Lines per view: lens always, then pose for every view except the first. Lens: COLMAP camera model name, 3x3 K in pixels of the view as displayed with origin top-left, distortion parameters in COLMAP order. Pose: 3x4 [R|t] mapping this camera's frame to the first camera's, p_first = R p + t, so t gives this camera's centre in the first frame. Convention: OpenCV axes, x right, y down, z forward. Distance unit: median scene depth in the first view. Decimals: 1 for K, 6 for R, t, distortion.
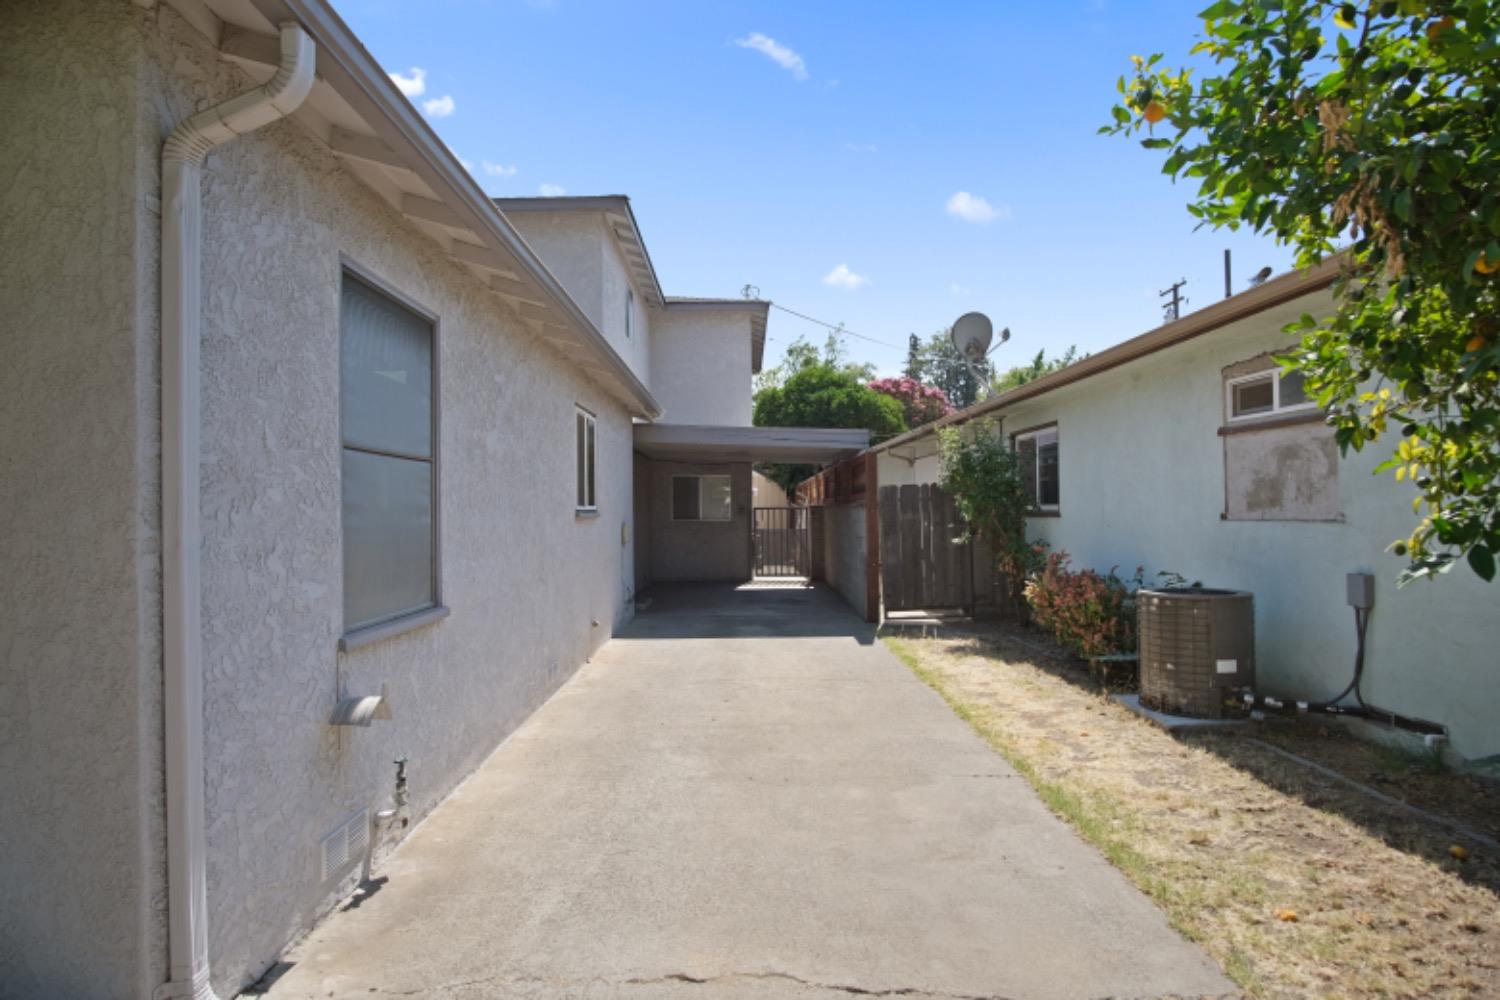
lens RADIAL K [[810.7, 0, 748.3], [0, 810.7, 502.1], [0, 0, 1]] dist [-0.012298, 0.001409]
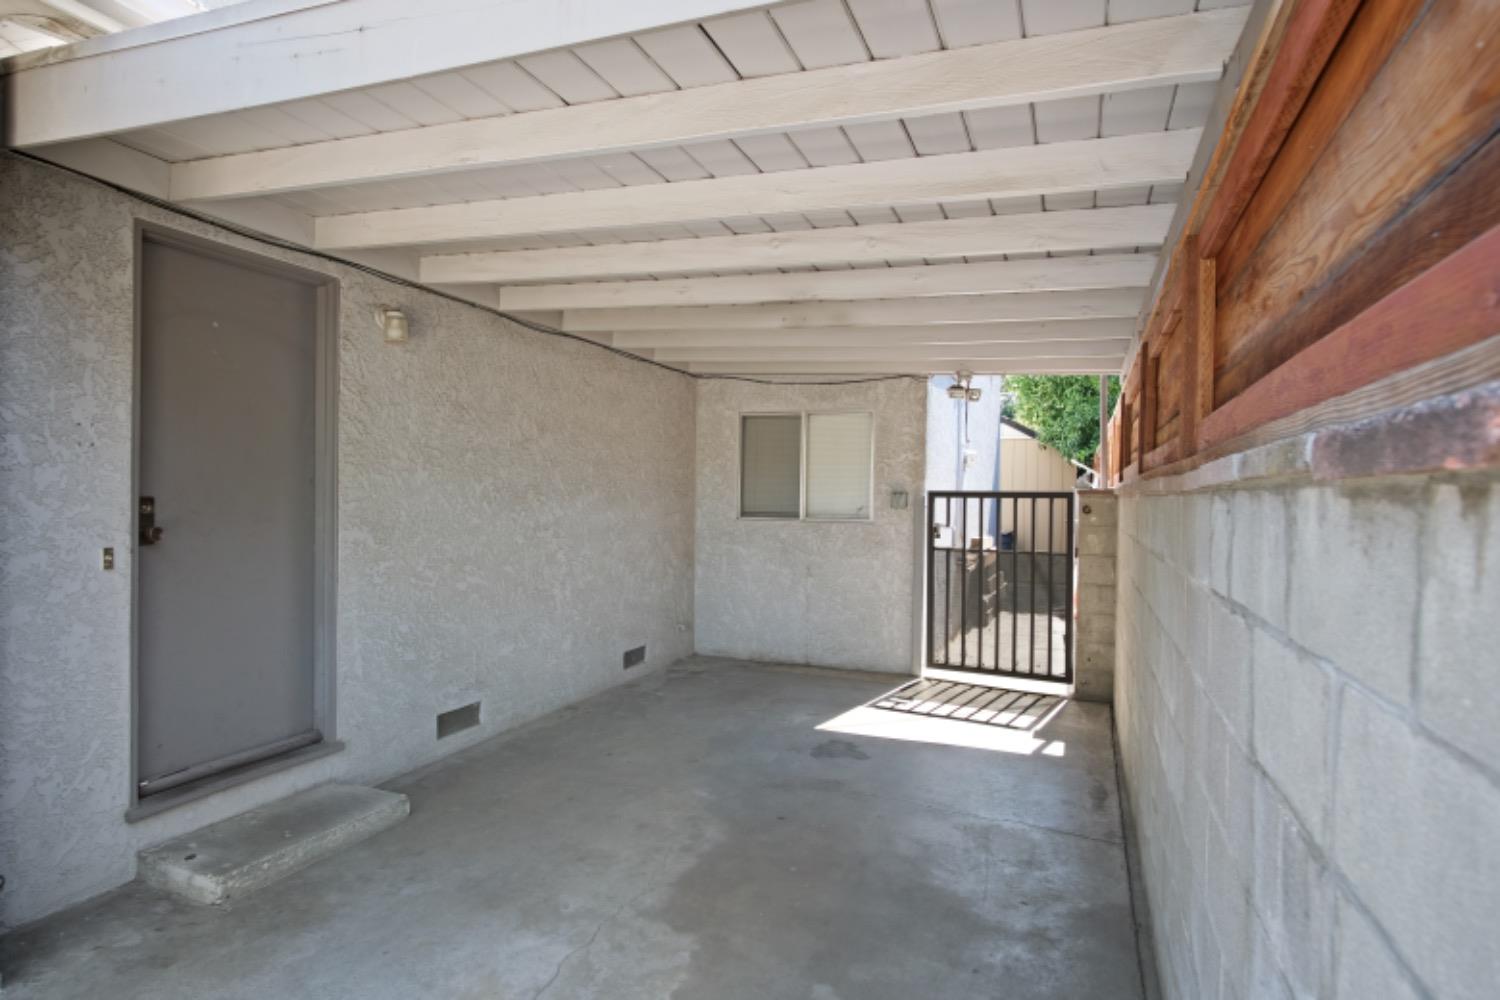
lens RADIAL K [[810.7, 0, 752.8], [0, 810.7, 499.1], [0, 0, 1]] dist [-0.012298, 0.001409]
pose [[0.921842, 0.013855, -0.387318, 0.081162], [-0.010662, 0.999889, 0.010392, 0.007089], [0.387419, -0.005450, 0.921888, 0.604317]]
